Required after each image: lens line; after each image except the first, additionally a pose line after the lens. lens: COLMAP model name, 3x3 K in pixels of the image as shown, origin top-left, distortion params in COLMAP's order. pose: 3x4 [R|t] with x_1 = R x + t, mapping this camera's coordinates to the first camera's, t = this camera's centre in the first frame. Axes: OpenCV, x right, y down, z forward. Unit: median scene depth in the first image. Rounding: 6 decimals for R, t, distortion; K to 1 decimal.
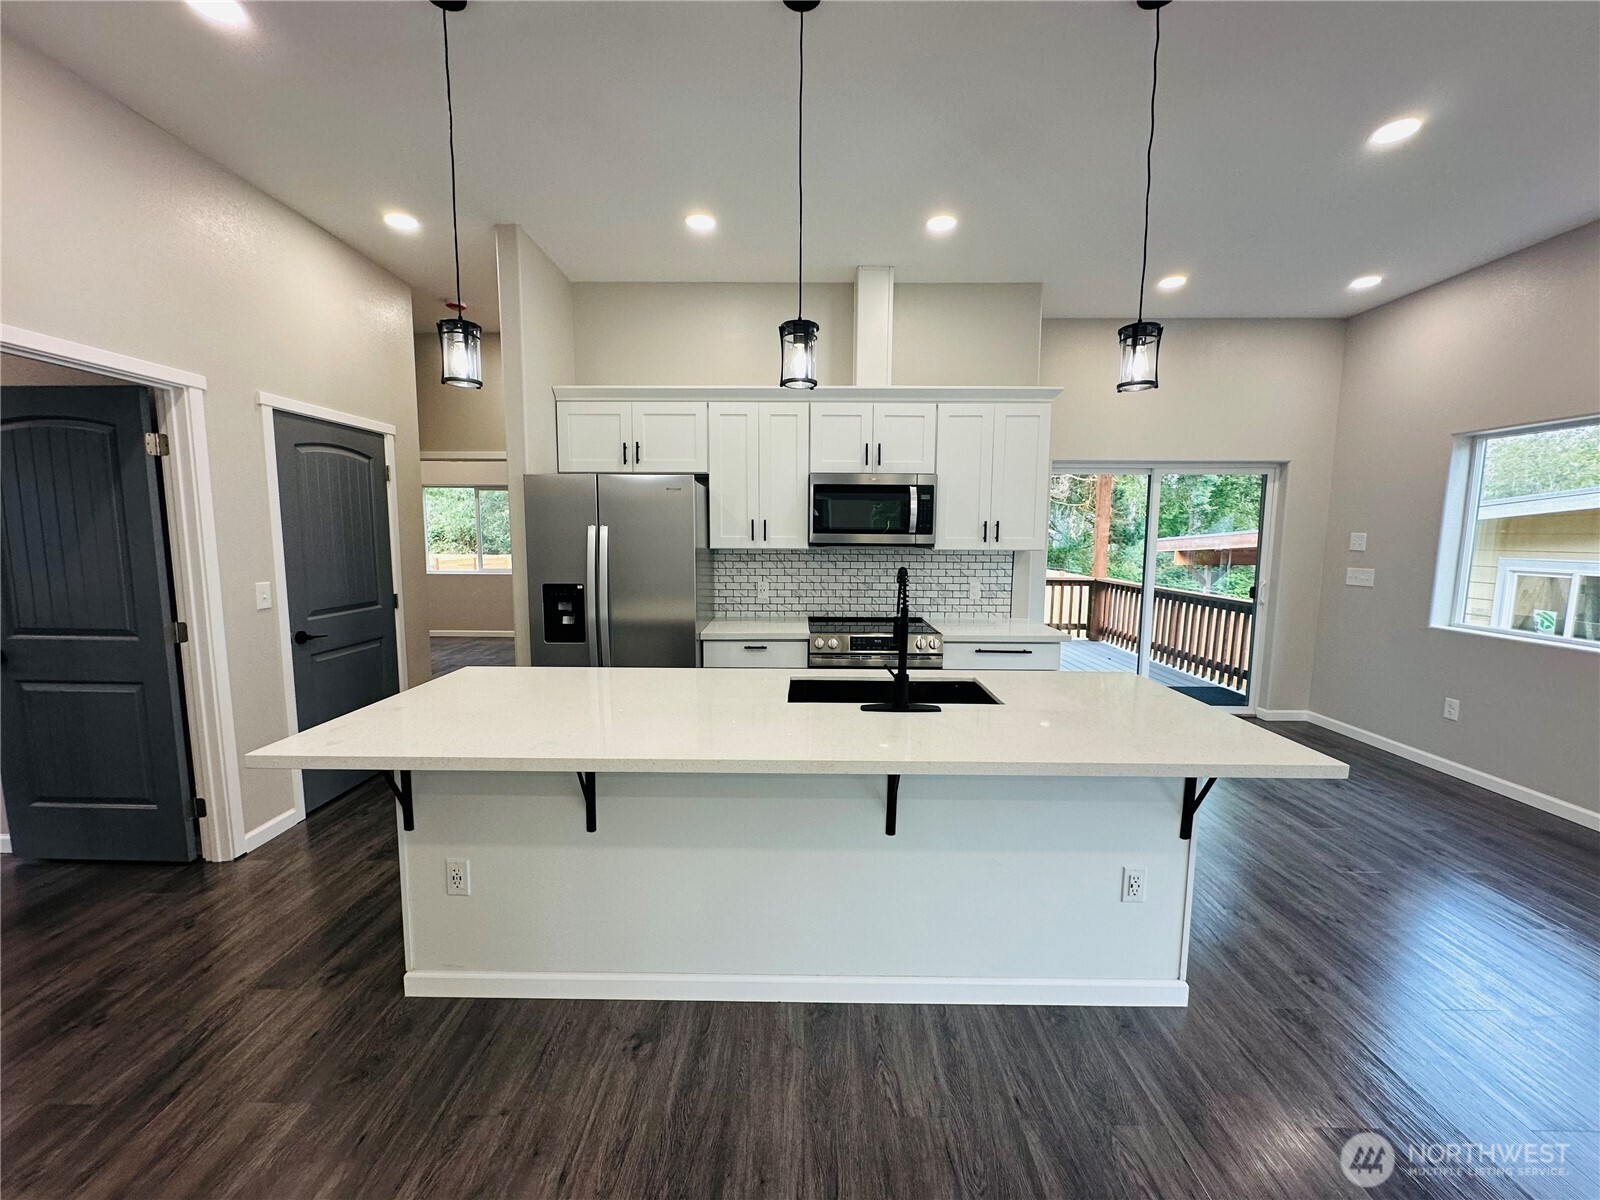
lens RADIAL K [[633.3, 0, 800.0], [0, 633.3, 600.0], [0, 0, 1]] dist [-0.002118, -0.000008]
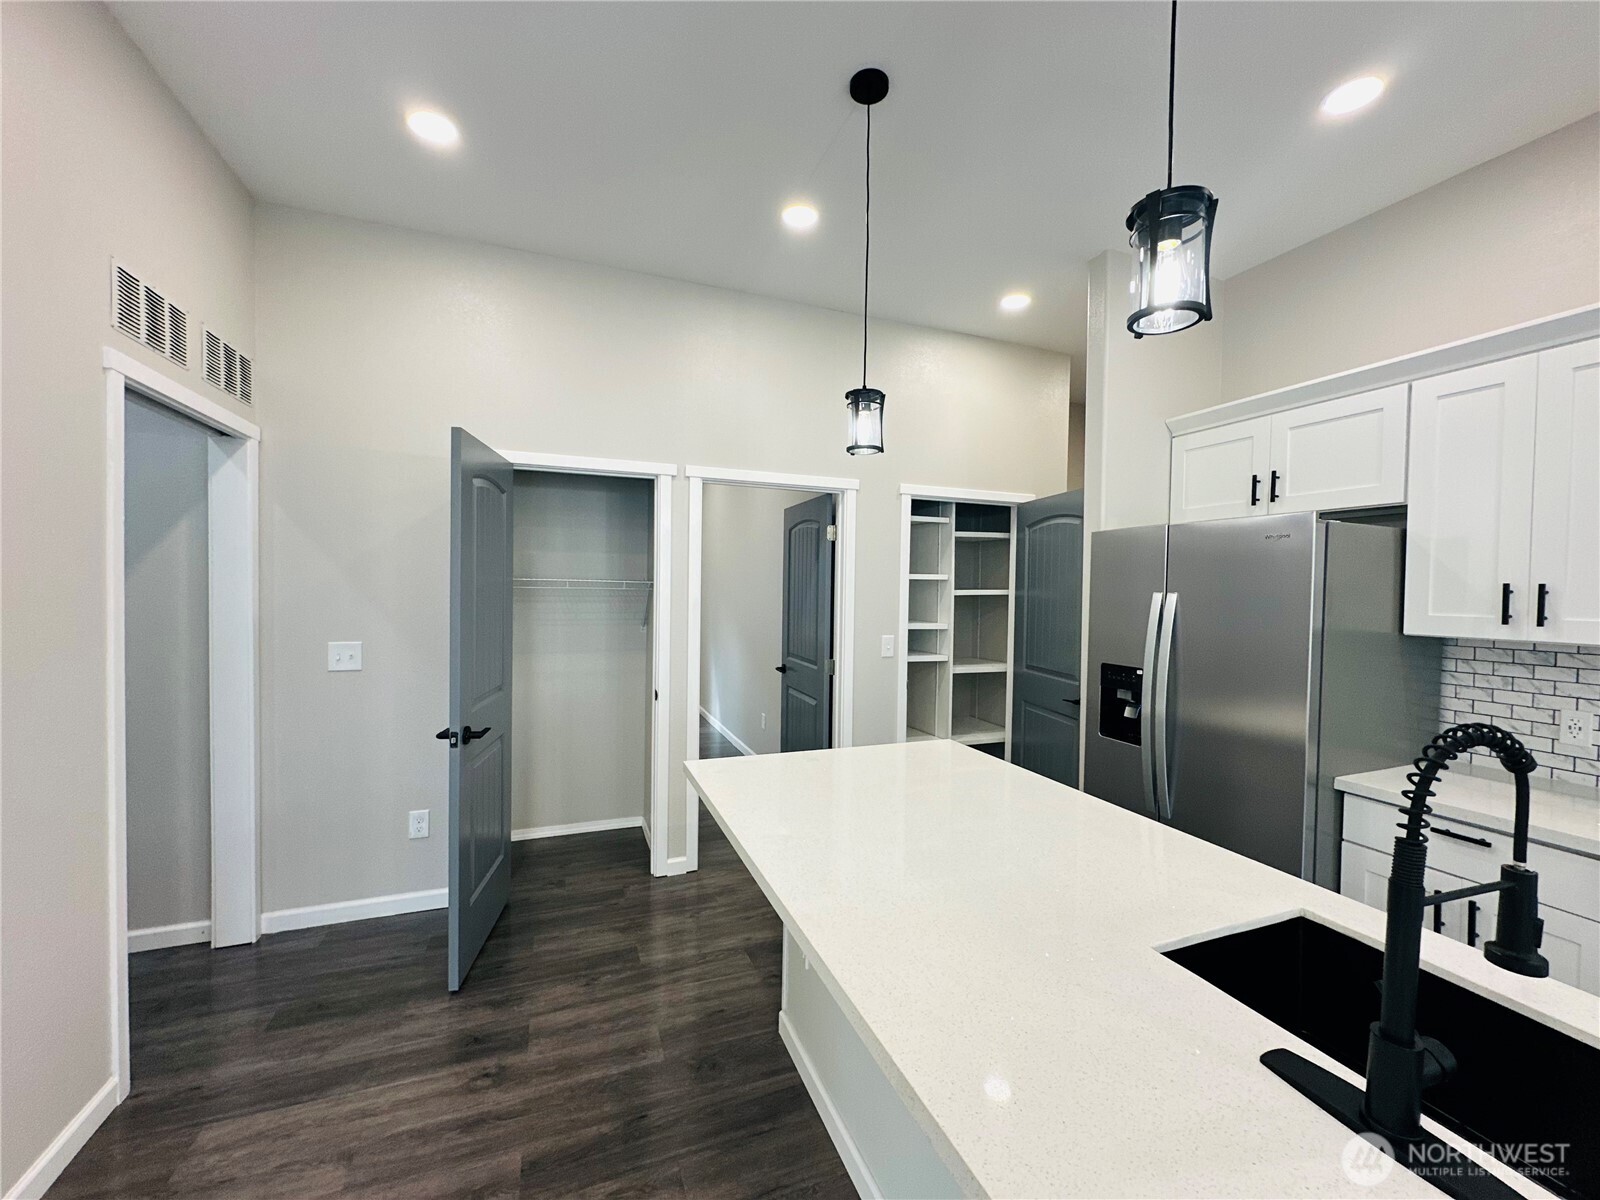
lens RADIAL K [[633.3, 0, 800.0], [0, 633.3, 600.0], [0, 0, 1]] dist [-0.002118, -0.000008]
pose [[0.367372, 0.020419, -0.929850, 0.190431], [-0.114618, 0.993132, -0.023475, -0.037717], [0.922985, 0.115201, 0.367190, 0.296379]]
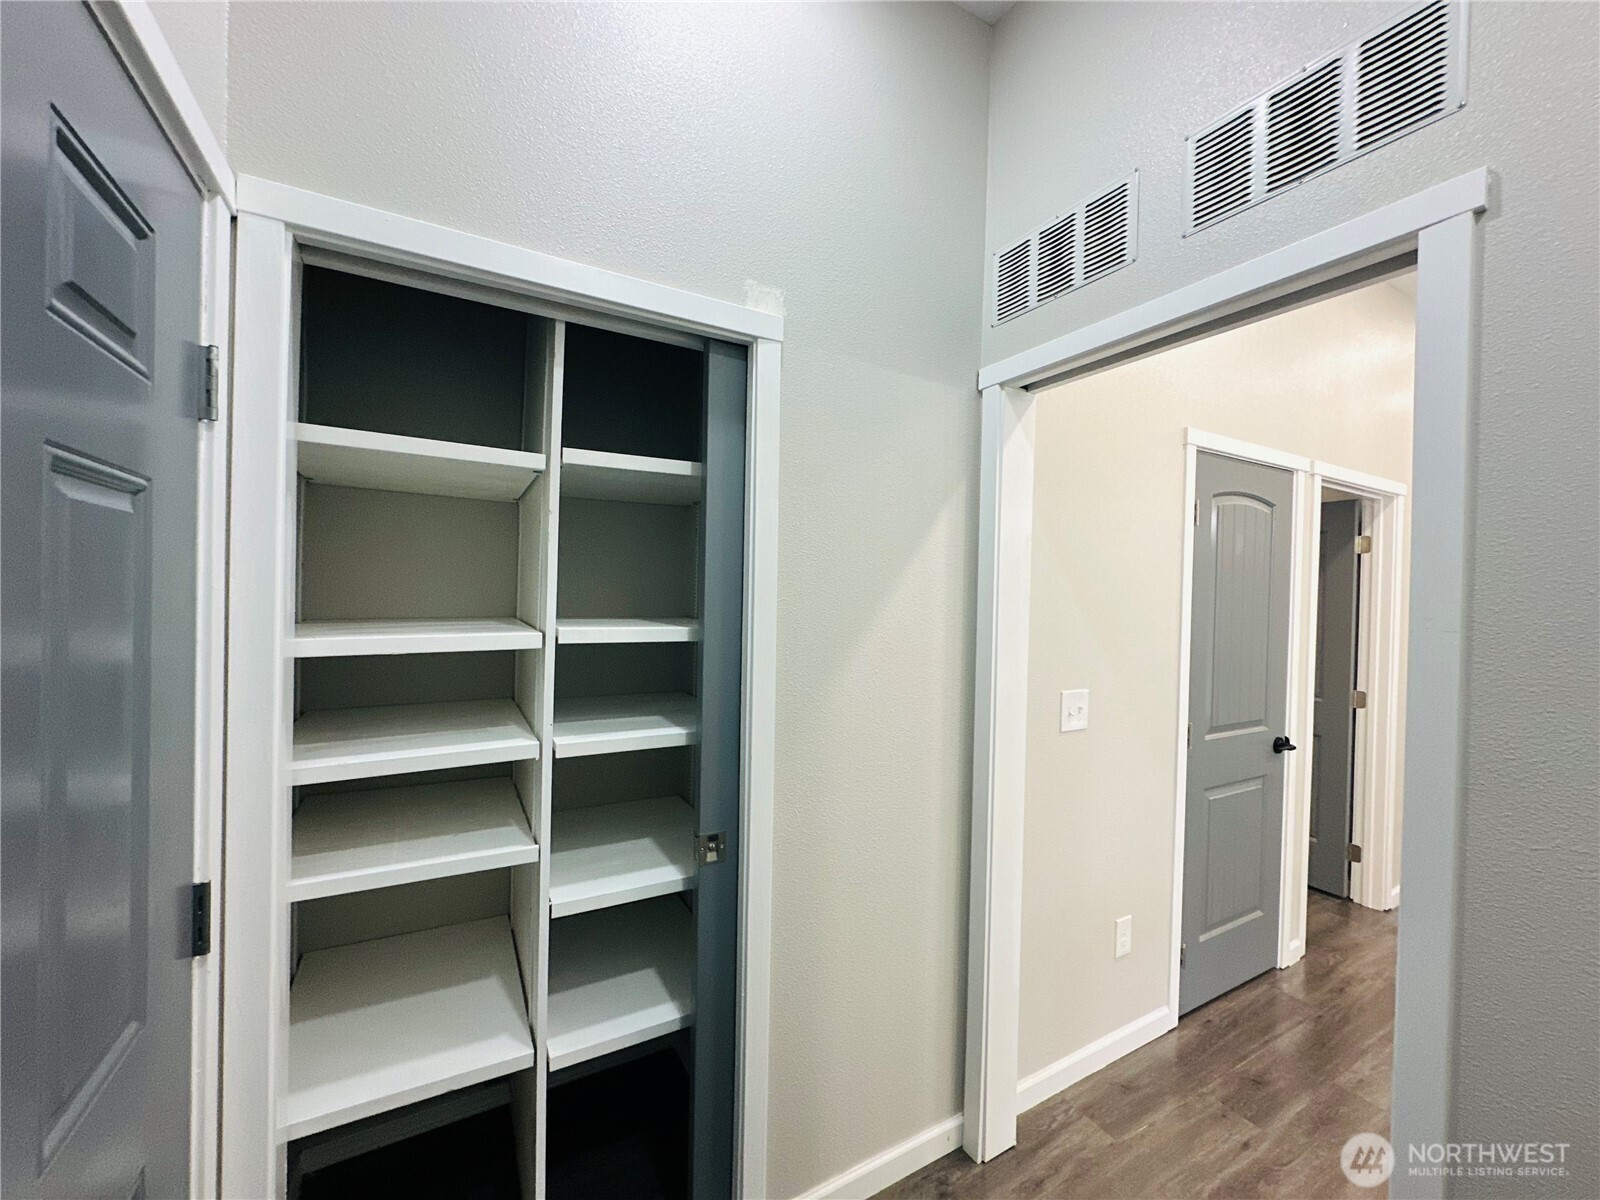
lens RADIAL K [[632.6, 0, 798.9], [0, 632.6, 603.0], [0, 0, 1]] dist [-0.000143, 0.000115]
pose [[0.498987, 0.016885, -0.866445, -0.342862], [-0.112424, 0.992623, -0.045401, 0.031227], [0.859286, 0.120063, 0.497204, -0.368072]]
